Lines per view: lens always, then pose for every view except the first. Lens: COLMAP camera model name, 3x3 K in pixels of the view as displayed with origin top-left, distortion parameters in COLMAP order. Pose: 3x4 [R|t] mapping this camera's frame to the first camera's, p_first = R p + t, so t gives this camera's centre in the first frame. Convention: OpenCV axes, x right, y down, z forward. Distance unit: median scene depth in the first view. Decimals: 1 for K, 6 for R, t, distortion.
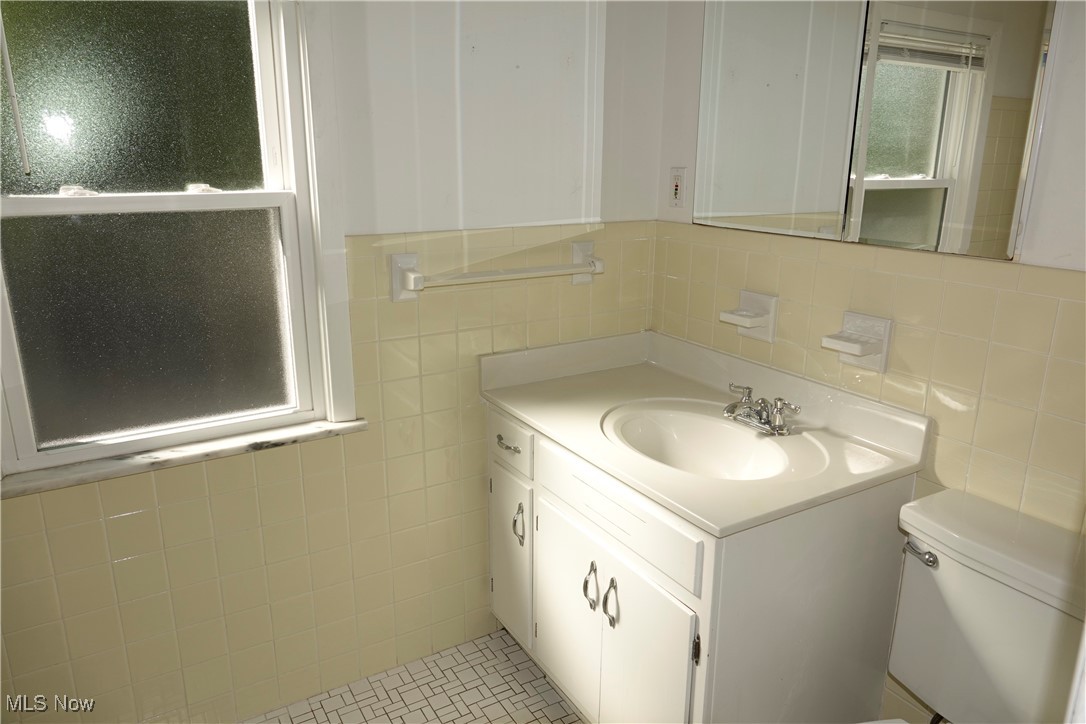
lens RADIAL K [[753.9, 0, 542.7], [0, 753.9, 362.9], [0, 0, 1]] dist [-0.001090, -0.003558]
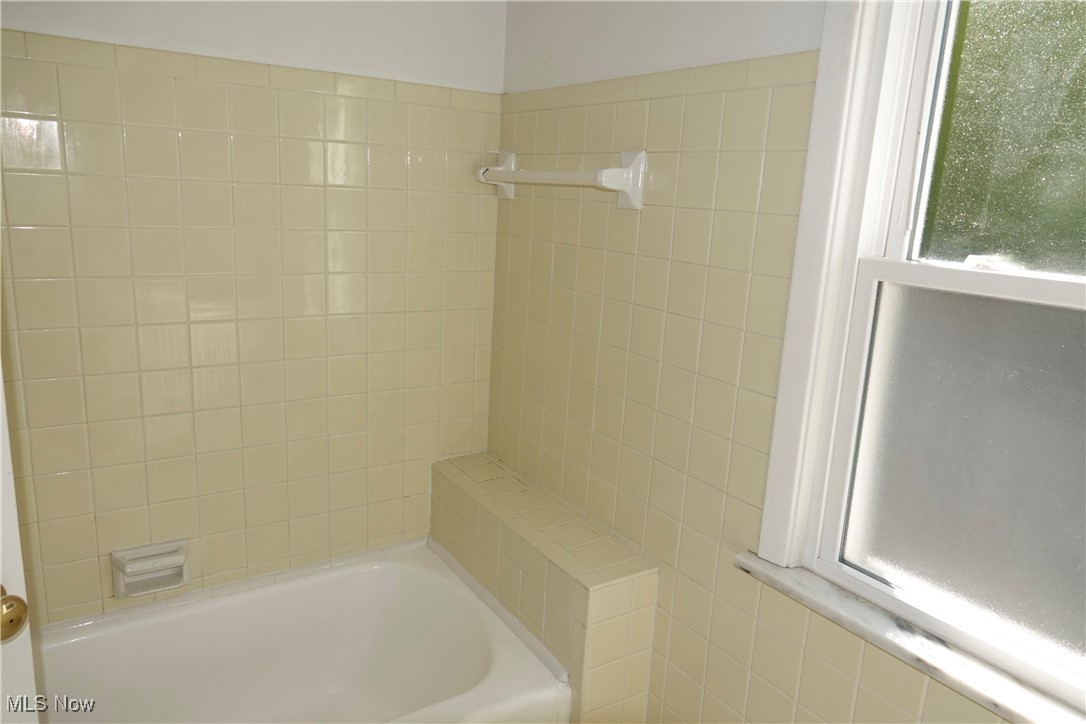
lens RADIAL K [[753.9, 0, 542.4], [0, 753.9, 360.8], [0, 0, 1]] dist [-0.001090, -0.003558]
pose [[0.029632, 0.218554, -0.975375, 0.066944], [-0.311788, 0.929138, 0.198722, -0.143466], [0.949690, 0.298221, 0.095675, 0.550301]]
